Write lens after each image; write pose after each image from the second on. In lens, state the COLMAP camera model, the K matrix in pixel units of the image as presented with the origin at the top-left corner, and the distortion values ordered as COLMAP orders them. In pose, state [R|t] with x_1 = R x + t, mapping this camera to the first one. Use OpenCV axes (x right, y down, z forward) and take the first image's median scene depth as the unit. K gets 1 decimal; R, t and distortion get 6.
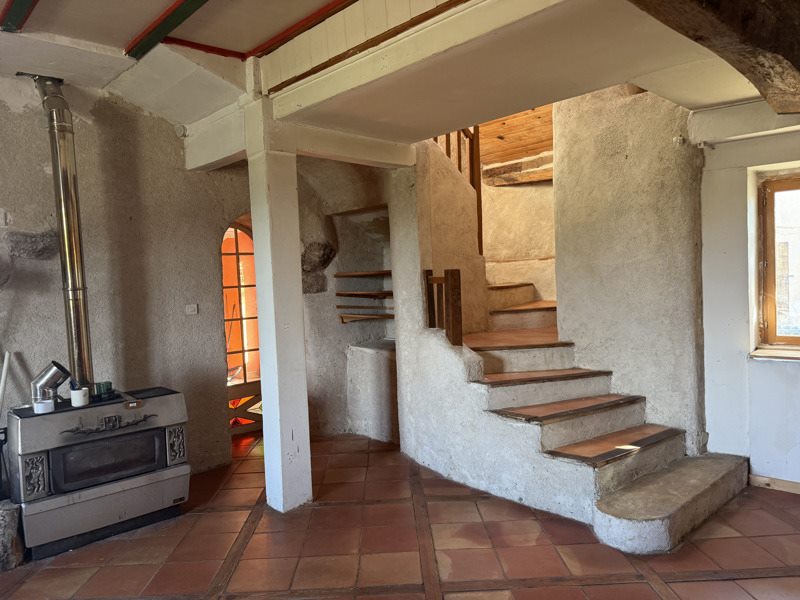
lens RADIAL K [[554.1, 0, 400.0], [0, 554.1, 296.7], [0, 0, 1]] dist [0.000922, -0.001634]
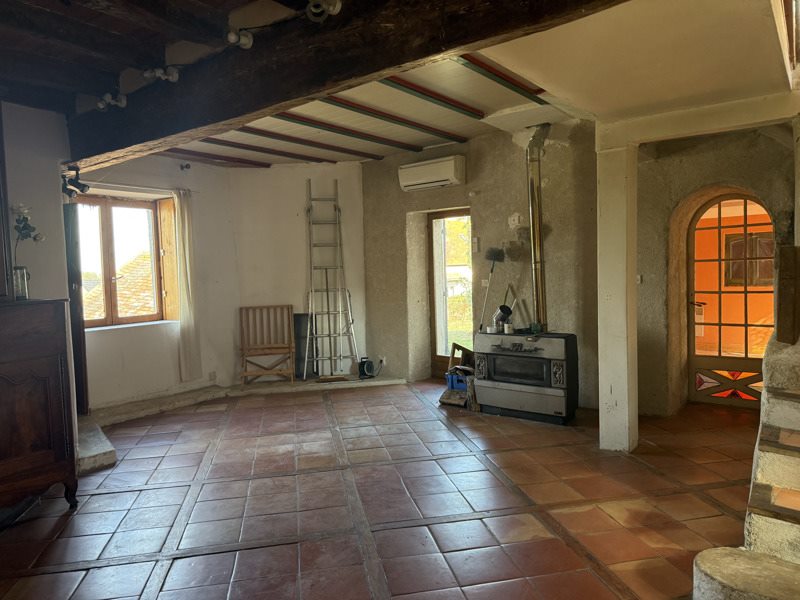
lens RADIAL K [[554.1, 0, 400.0], [0, 554.1, 296.7], [0, 0, 1]] dist [0.000922, -0.001634]
pose [[0.172745, 0.081012, -0.981629, 0.904113], [-0.009204, 0.996701, 0.080636, -0.039863], [0.984924, -0.004895, 0.172921, 0.361157]]
